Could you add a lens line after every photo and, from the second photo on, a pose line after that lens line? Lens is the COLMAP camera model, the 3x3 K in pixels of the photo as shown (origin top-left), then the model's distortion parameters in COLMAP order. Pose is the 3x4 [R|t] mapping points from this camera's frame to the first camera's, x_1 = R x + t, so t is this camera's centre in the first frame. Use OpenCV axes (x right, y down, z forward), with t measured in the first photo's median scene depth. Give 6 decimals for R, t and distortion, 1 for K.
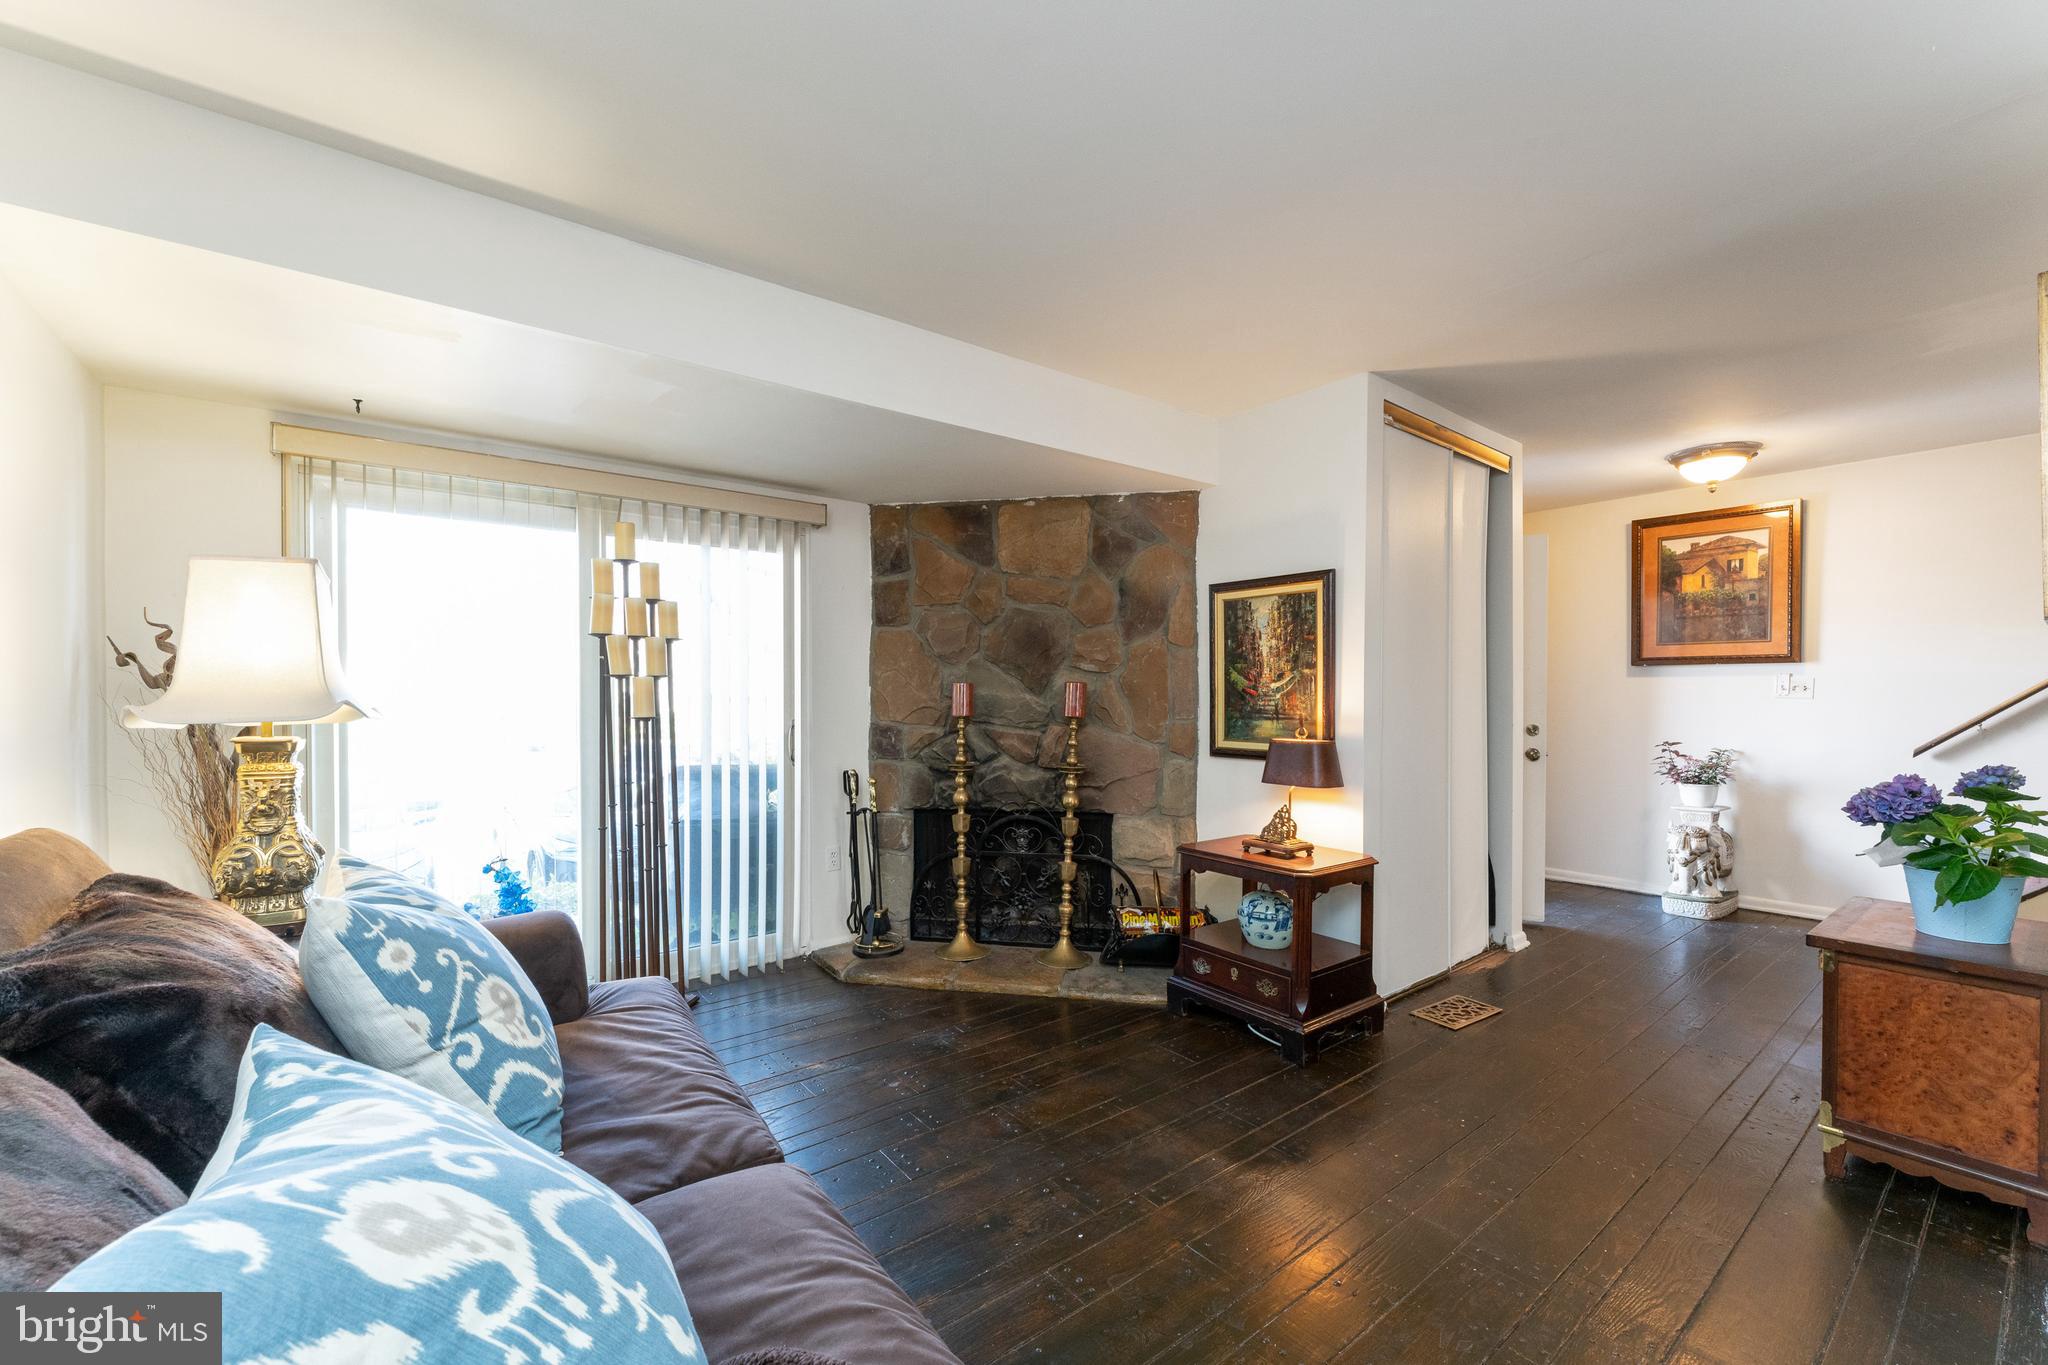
lens RADIAL K [[829.4, 0, 1017.7], [0, 829.4, 703.1], [0, 0, 1]] dist [-0.001764, 0.000005]
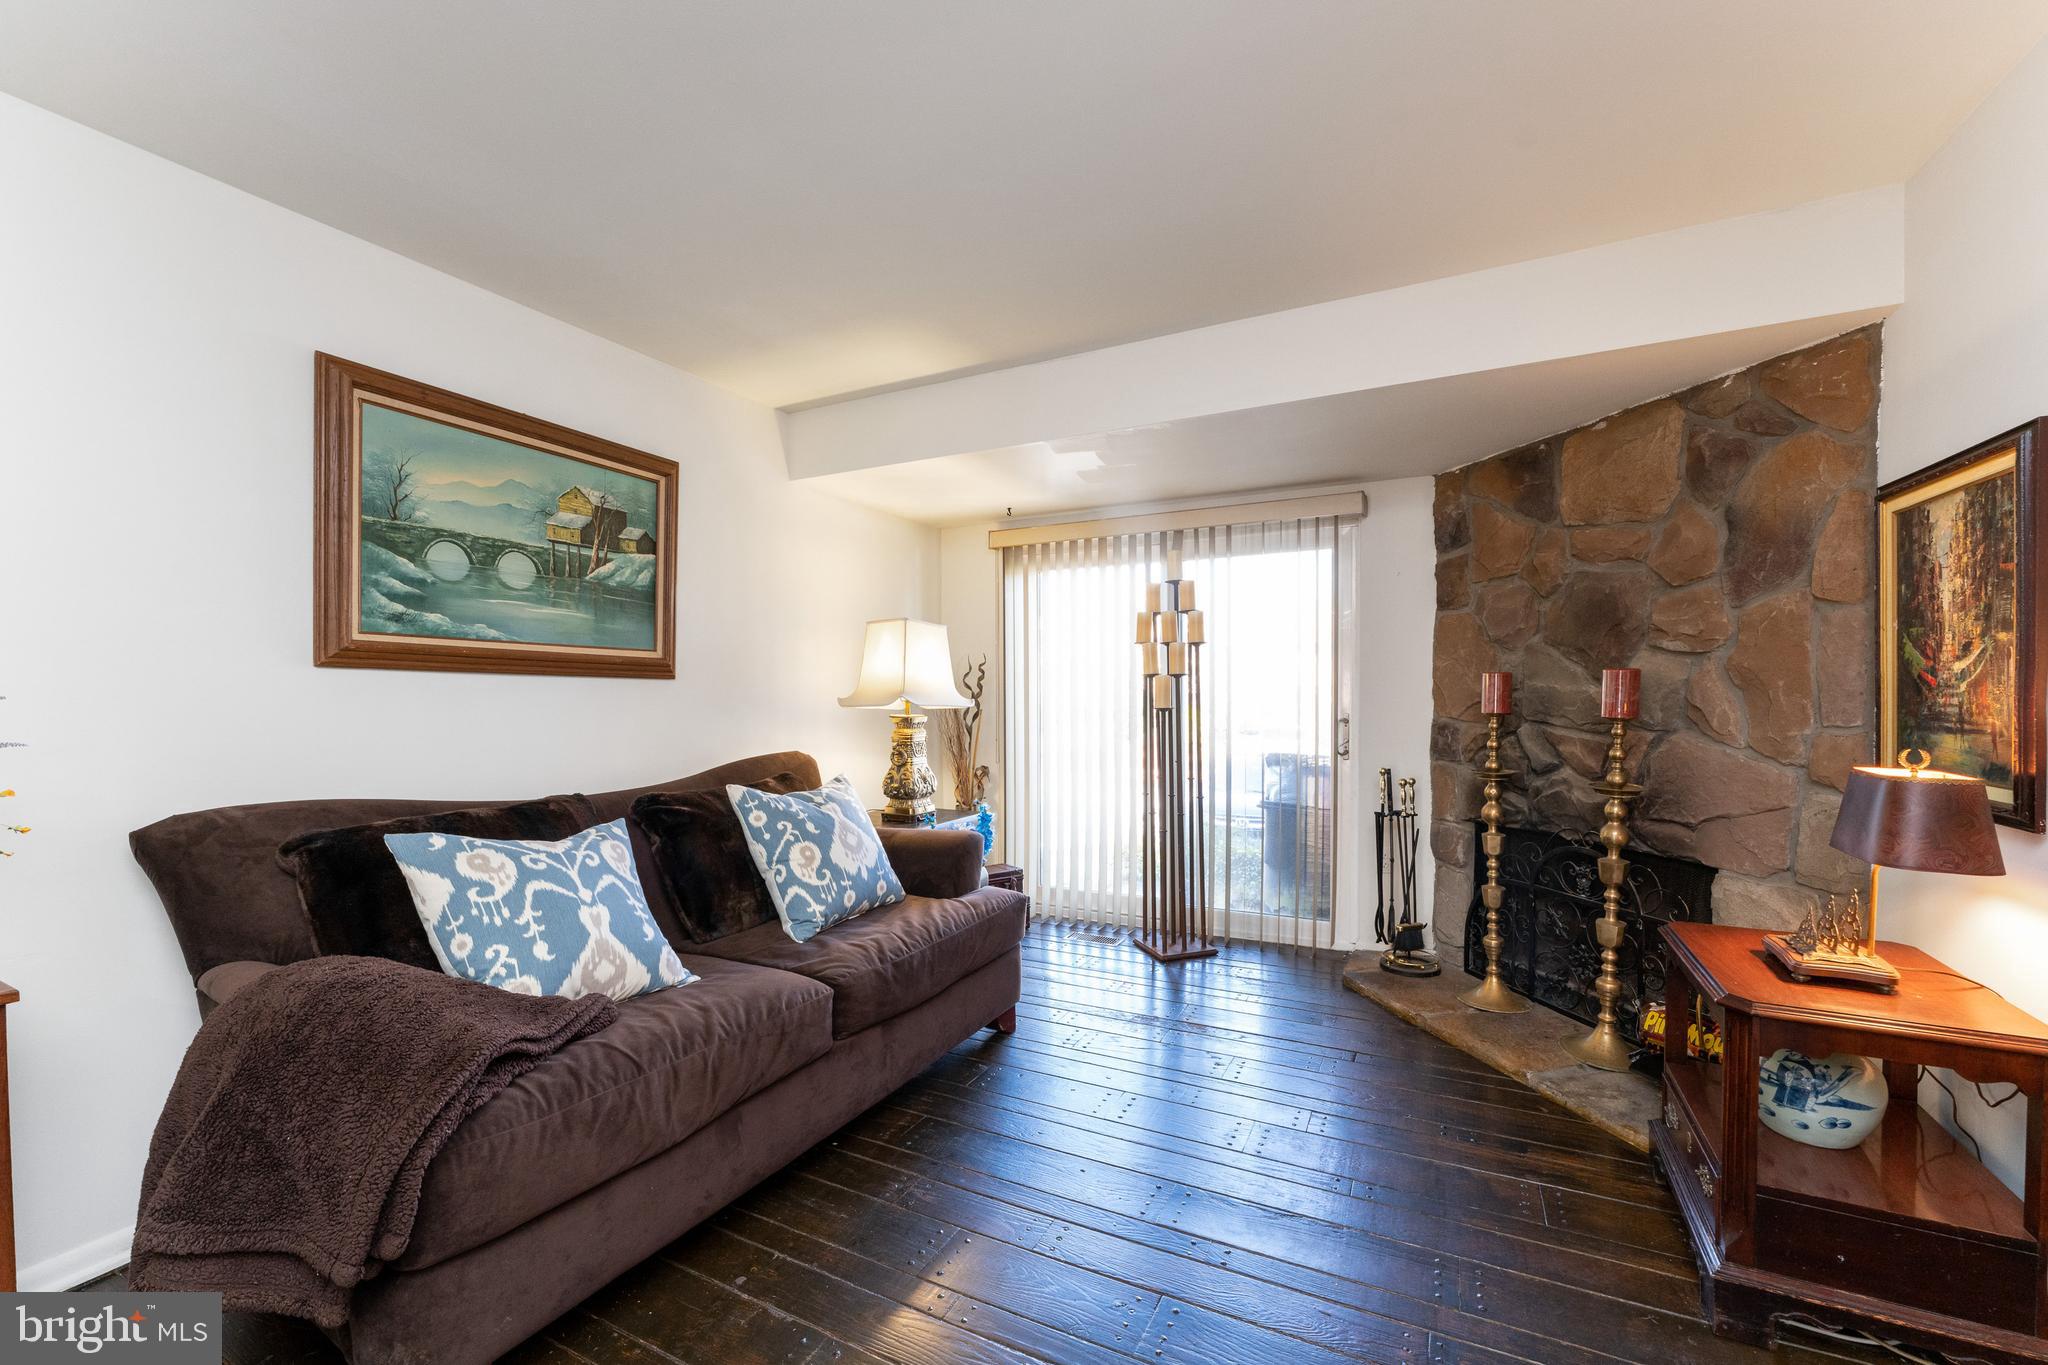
lens RADIAL K [[822.1, 0, 1027.2], [0, 822.1, 710.7], [0, 0, 1]] dist [-0.002334, 0.000124]
pose [[0.438849, 0.018831, -0.898363, 0.465613], [-0.001123, 0.999791, 0.020408, -0.003220], [0.898560, -0.007947, 0.438779, 0.232792]]
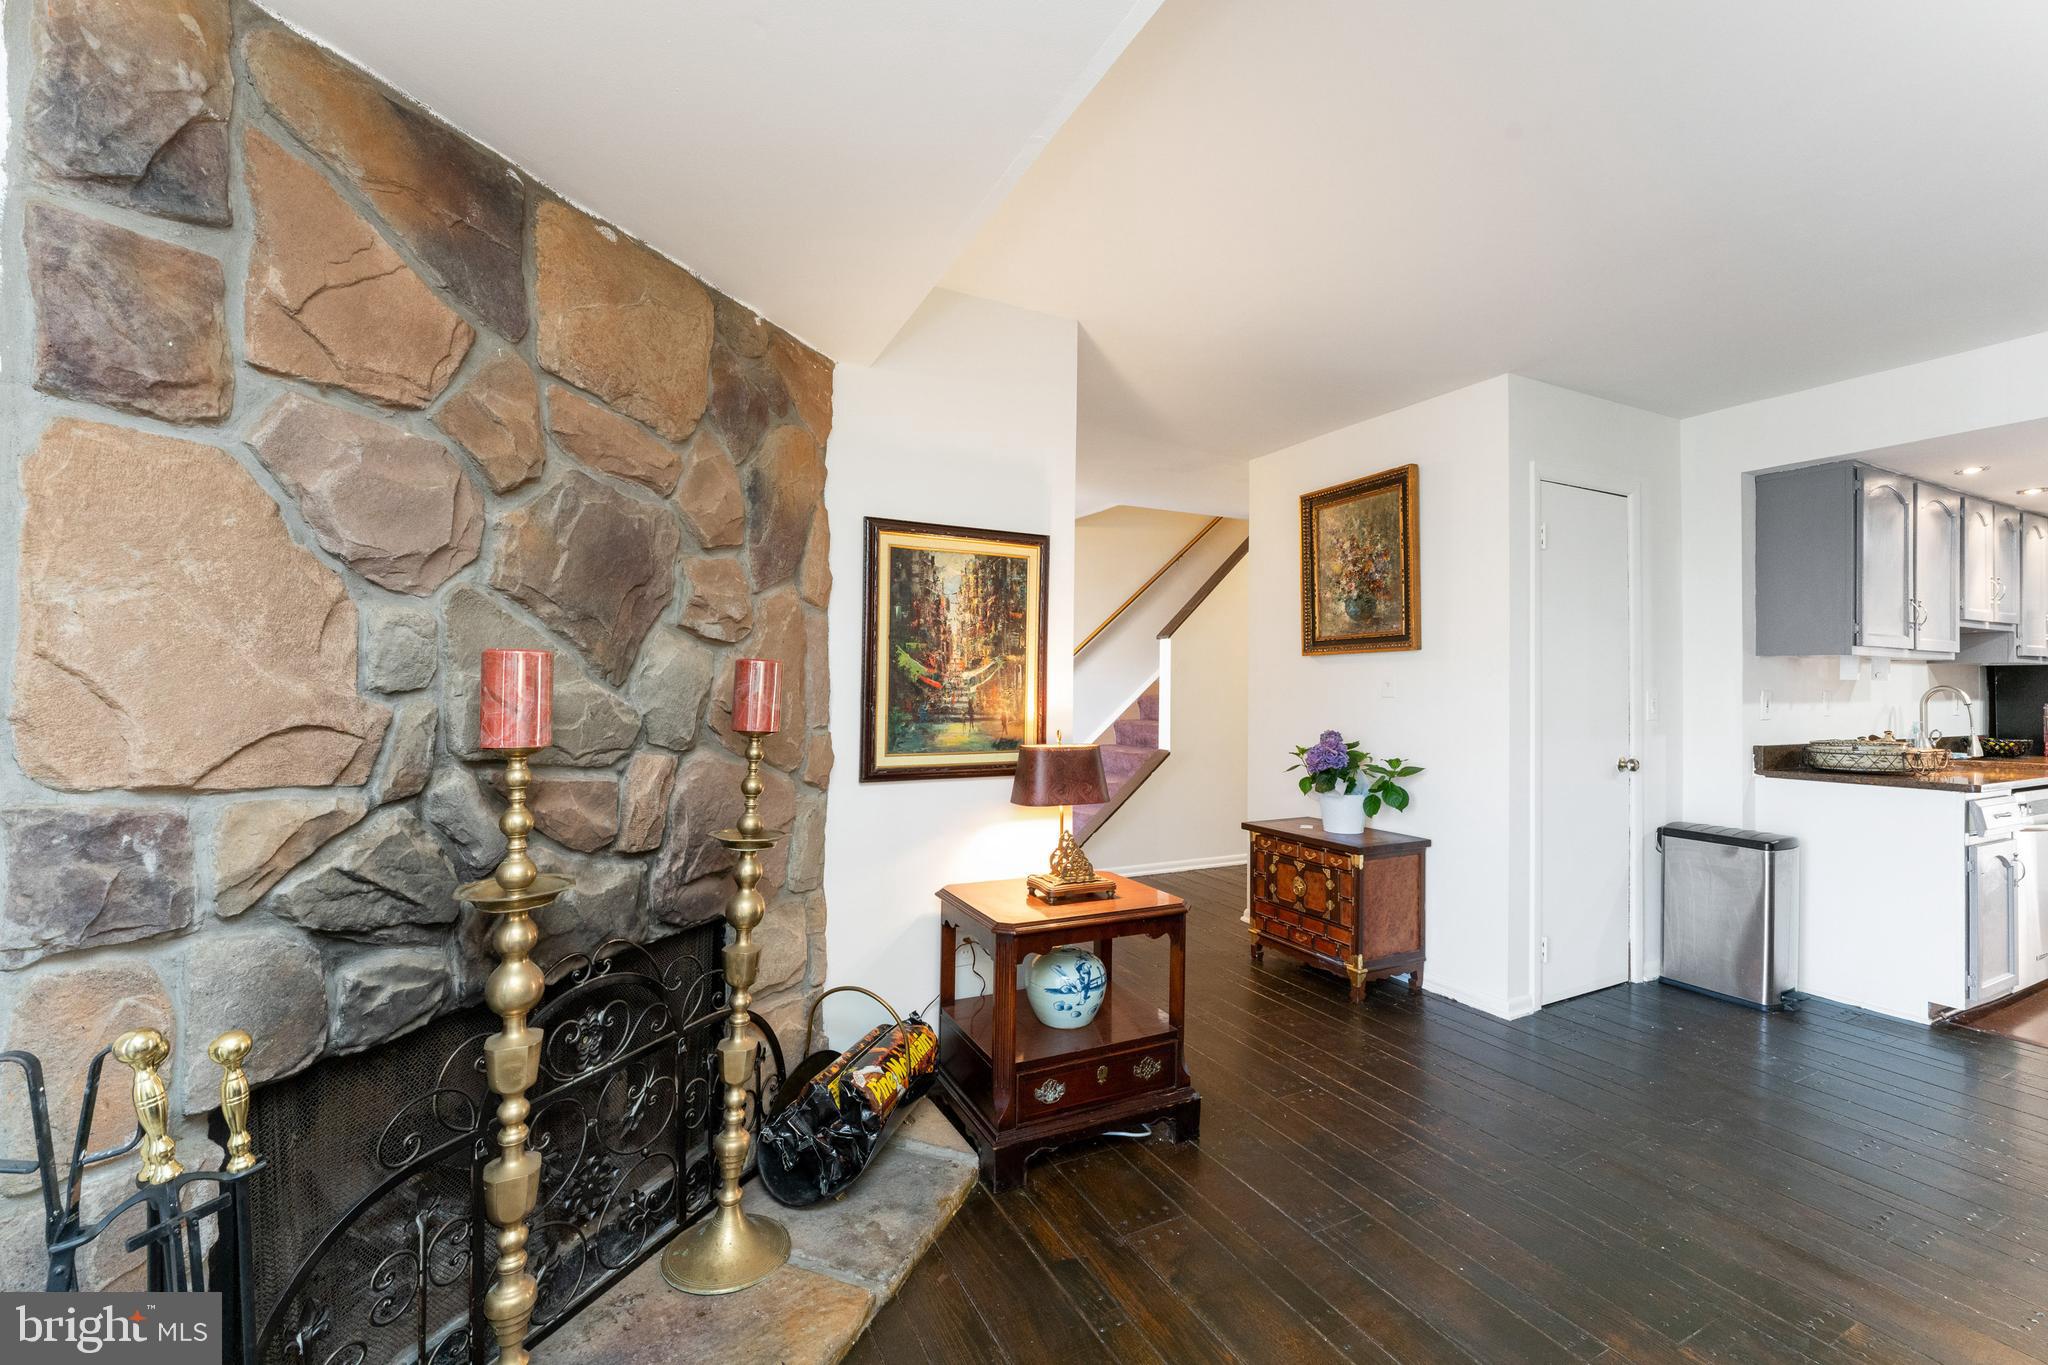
lens RADIAL K [[840.3, 0, 1019.9], [0, 840.3, 677.0], [0, 0, 1]] dist [-0.001243, -0.000075]
pose [[0.177768, 0.011290, 0.984008, -0.379232], [0.001860, 0.999929, -0.011809, -0.009557], [-0.984071, 0.003930, 0.177734, 0.744504]]
